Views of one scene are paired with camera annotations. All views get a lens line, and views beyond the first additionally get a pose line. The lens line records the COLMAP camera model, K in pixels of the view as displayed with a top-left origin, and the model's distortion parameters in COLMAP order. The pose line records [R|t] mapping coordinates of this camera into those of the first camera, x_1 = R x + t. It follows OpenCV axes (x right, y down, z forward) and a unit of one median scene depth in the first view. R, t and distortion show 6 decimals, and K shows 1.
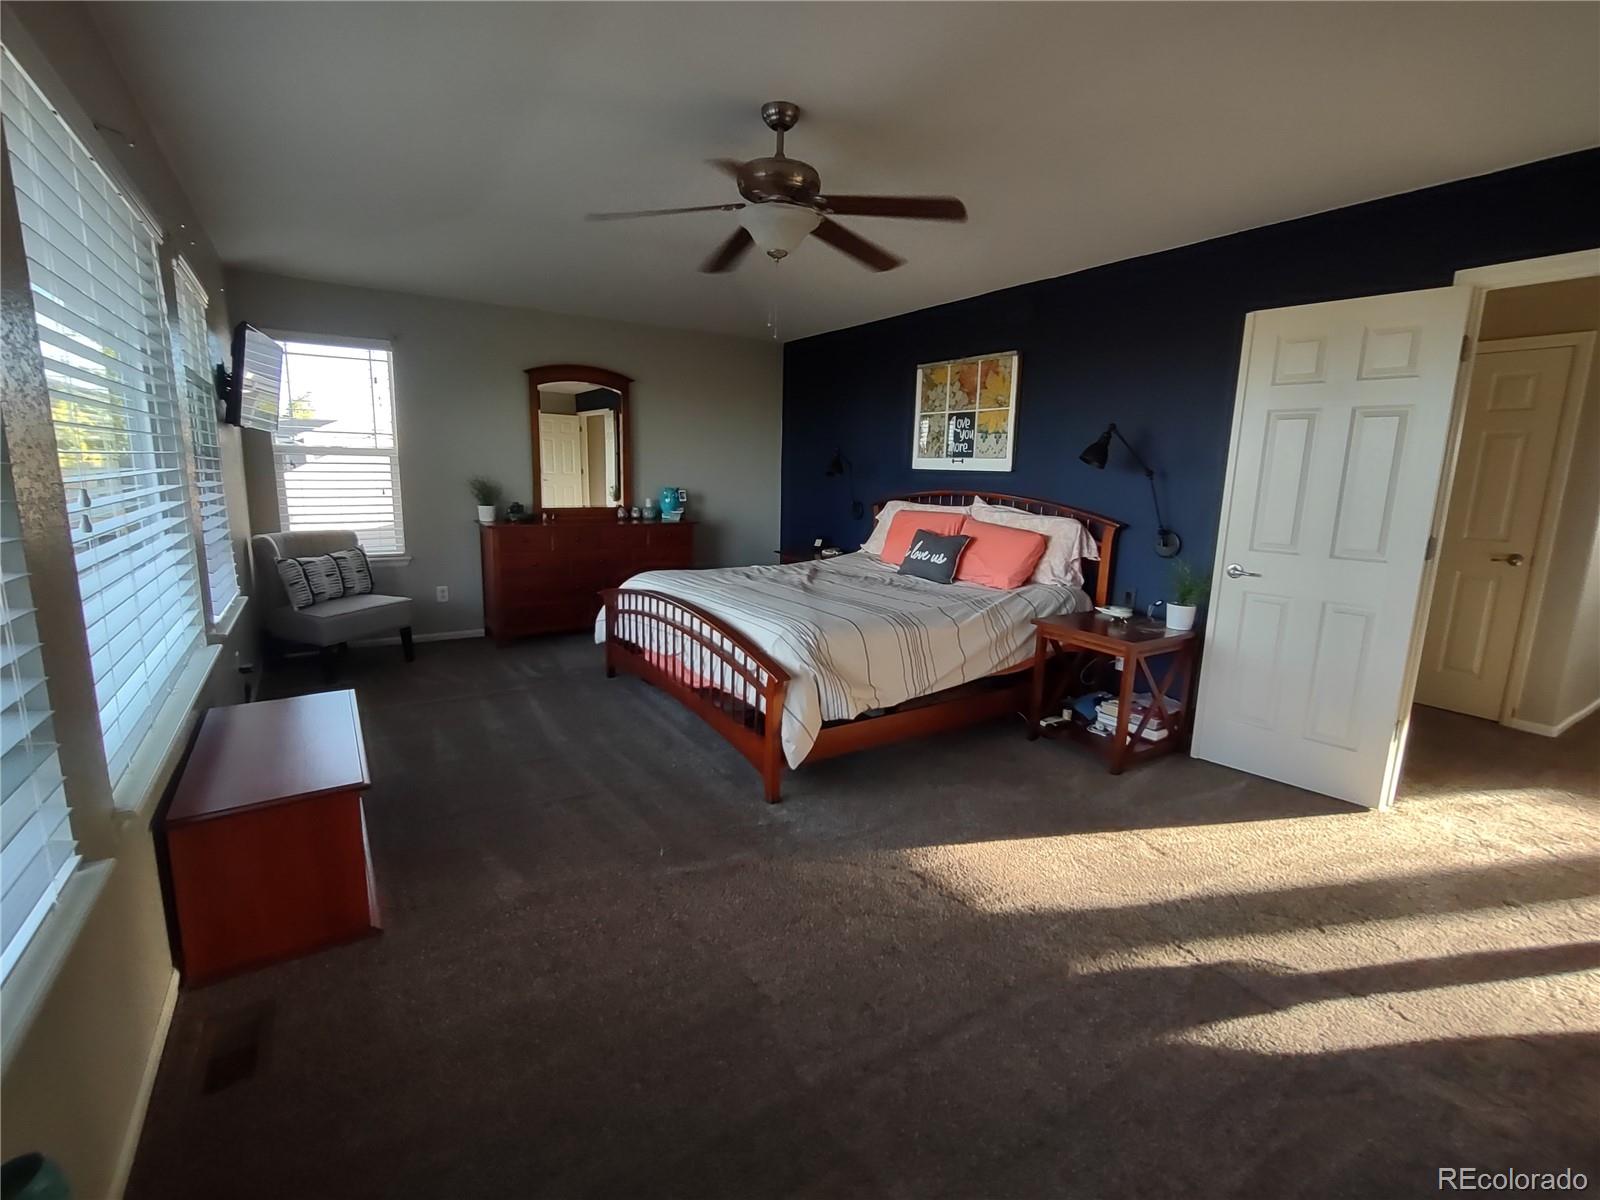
lens RADIAL K [[726.9, 0, 793.2], [0, 726.9, 598.4], [0, 0, 1]] dist [-0.006268, 0.001404]
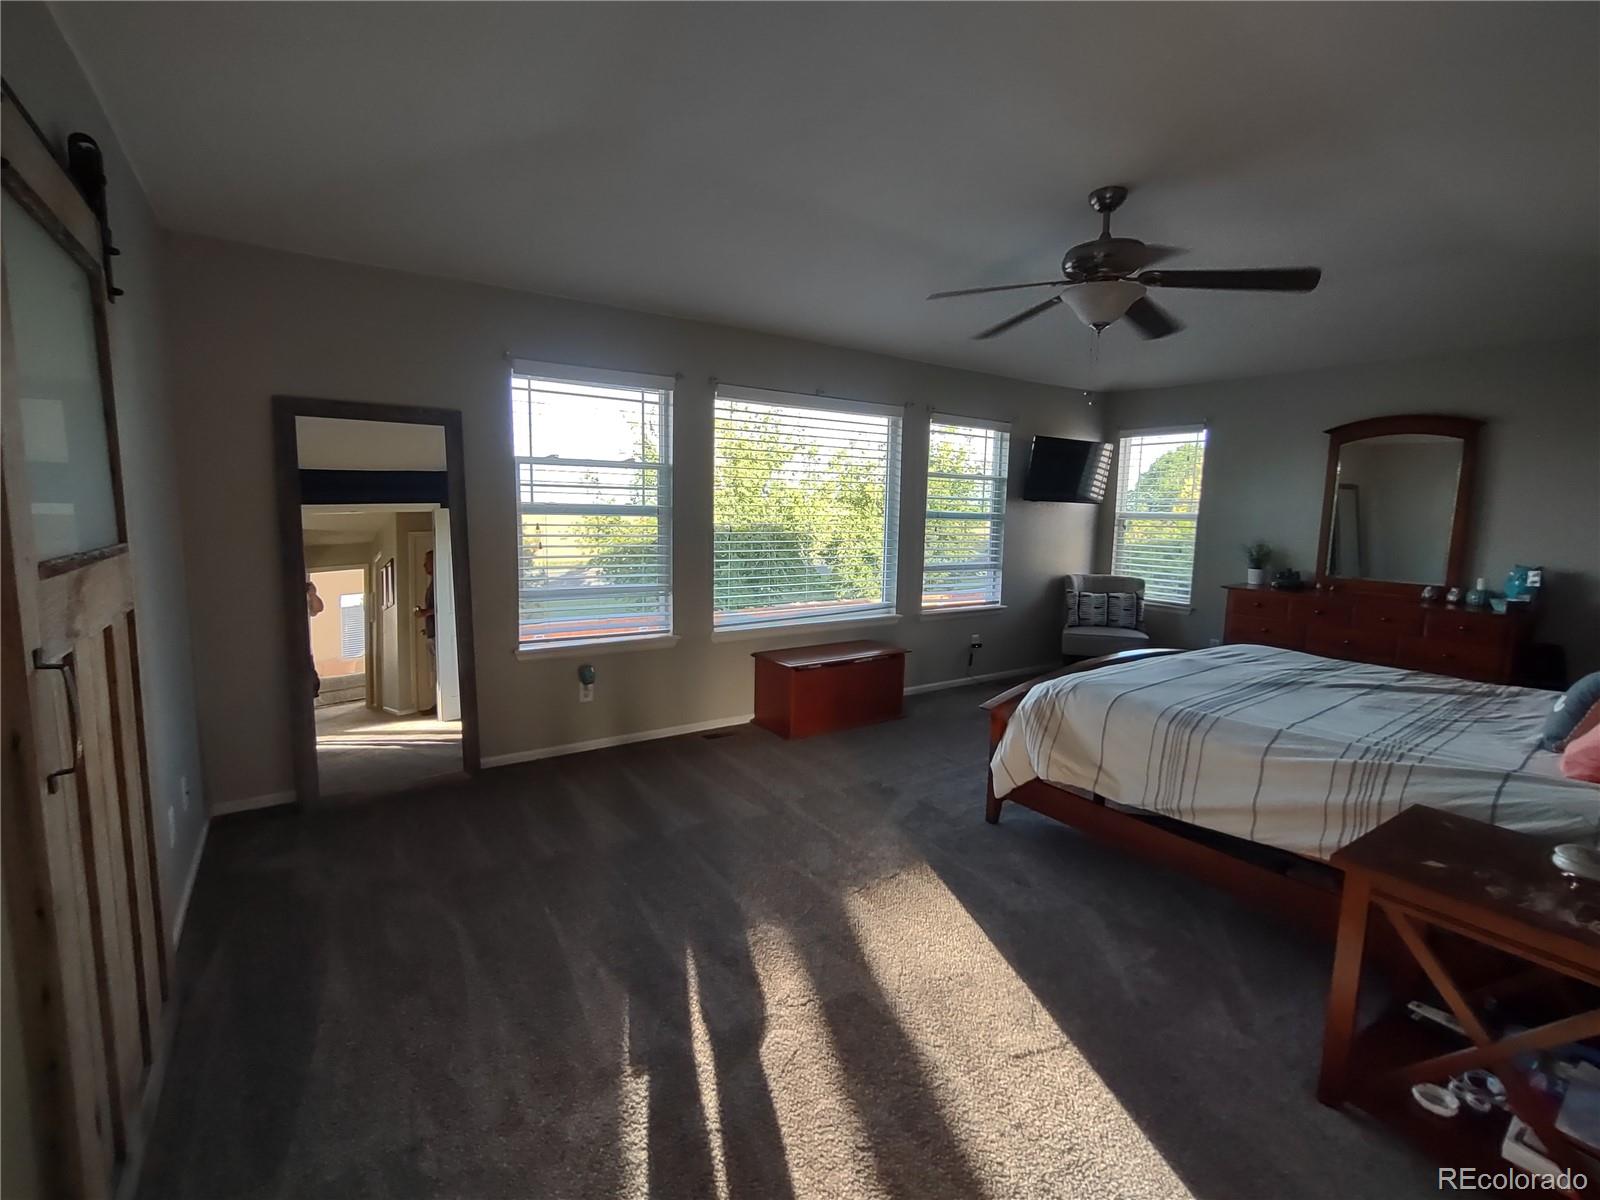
lens RADIAL K [[726.9, 0, 782.8], [0, 726.9, 597.1], [0, 0, 1]] dist [-0.006268, 0.001404]
pose [[0.000626, 0.099893, -0.994998, 0.667851], [-0.198899, 0.975131, 0.097773, -0.063854], [0.980020, 0.197842, 0.020479, 0.380738]]
